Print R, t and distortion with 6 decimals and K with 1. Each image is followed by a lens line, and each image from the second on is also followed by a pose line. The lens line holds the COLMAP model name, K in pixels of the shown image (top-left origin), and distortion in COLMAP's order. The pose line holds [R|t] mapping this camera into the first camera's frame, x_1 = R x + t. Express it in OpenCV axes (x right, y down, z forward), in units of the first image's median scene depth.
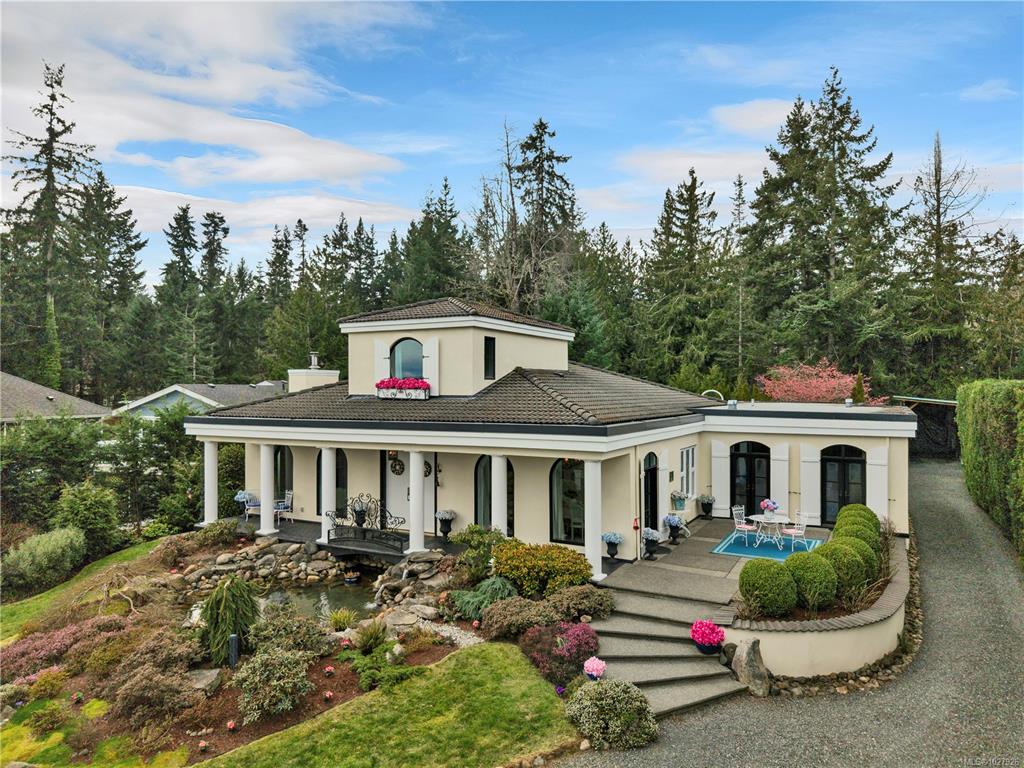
lens RADIAL K [[690.0, 0, 512.0], [0, 690.0, 384.0], [0, 0, 1]] dist [0.000929, 0.019415]
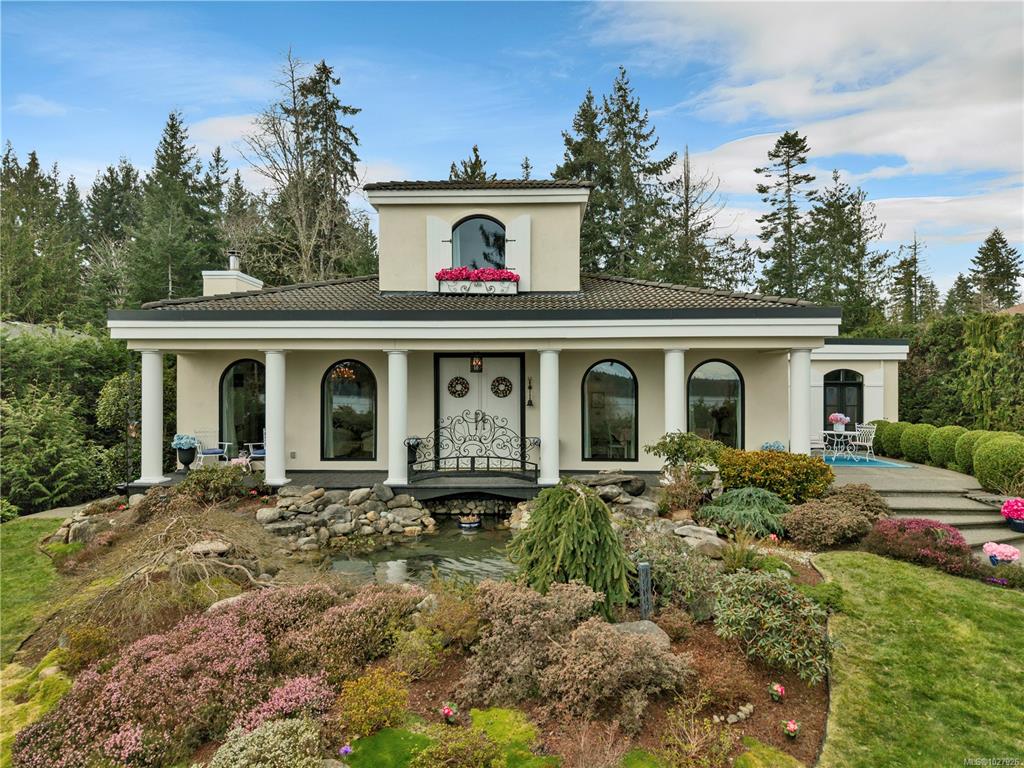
lens RADIAL K [[690.0, 0, 512.0], [0, 690.0, 384.0], [0, 0, 1]] dist [0.000929, 0.019415]
pose [[0.890699, 0.007800, 0.454527, -0.190826], [-0.005141, 0.999962, -0.007085, 0.050964], [-0.454565, 0.003974, 0.890705, 0.123053]]
